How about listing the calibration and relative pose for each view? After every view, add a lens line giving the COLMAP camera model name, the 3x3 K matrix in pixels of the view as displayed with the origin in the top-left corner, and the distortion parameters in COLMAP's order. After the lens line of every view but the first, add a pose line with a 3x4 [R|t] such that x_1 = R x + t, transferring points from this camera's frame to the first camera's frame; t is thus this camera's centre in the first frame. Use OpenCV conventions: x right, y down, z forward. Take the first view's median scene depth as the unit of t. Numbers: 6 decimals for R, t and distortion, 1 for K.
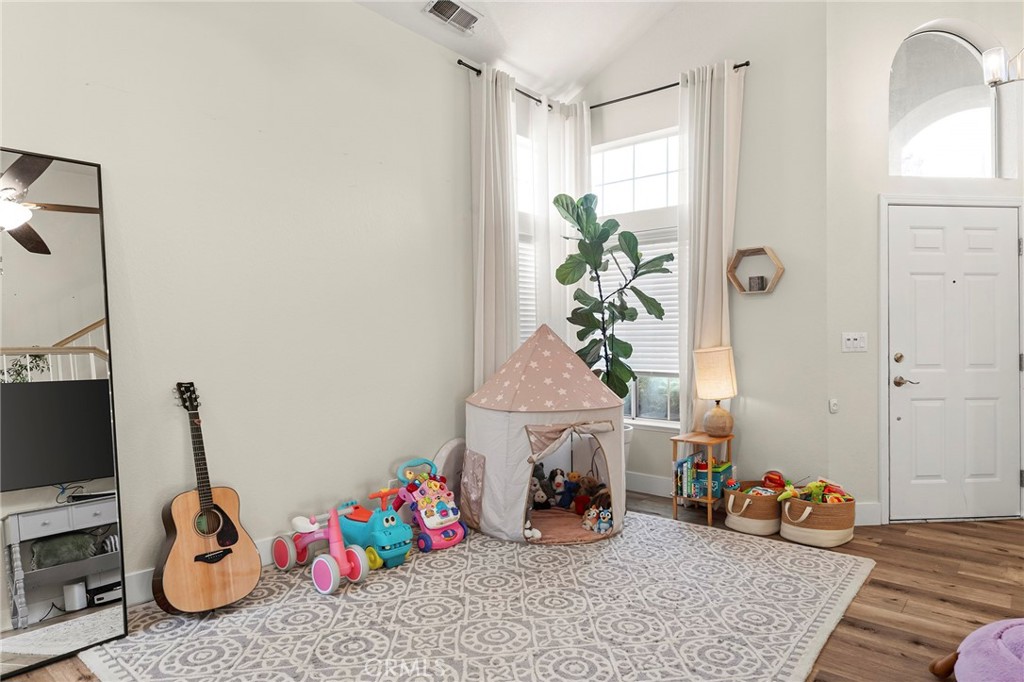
lens RADIAL K [[615.1, 0, 511.6], [0, 615.1, 334.4], [0, 0, 1]] dist [-0.000475, -0.002864]
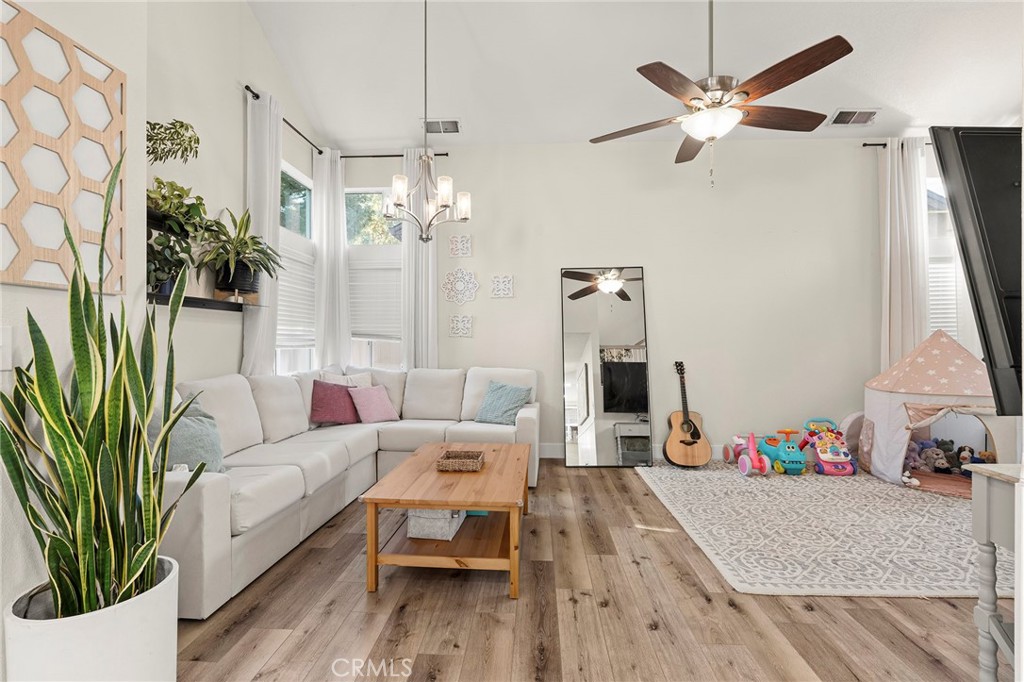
lens RADIAL K [[462.5, 0, 512.8], [0, 462.5, 336.2], [0, 0, 1]] dist [0.000072, -0.000058]
pose [[0.608912, -0.009627, -0.793180, 0.320436], [0.007027, 0.999953, -0.006742, -0.002525], [0.793207, -0.001468, 0.608950, -0.352363]]
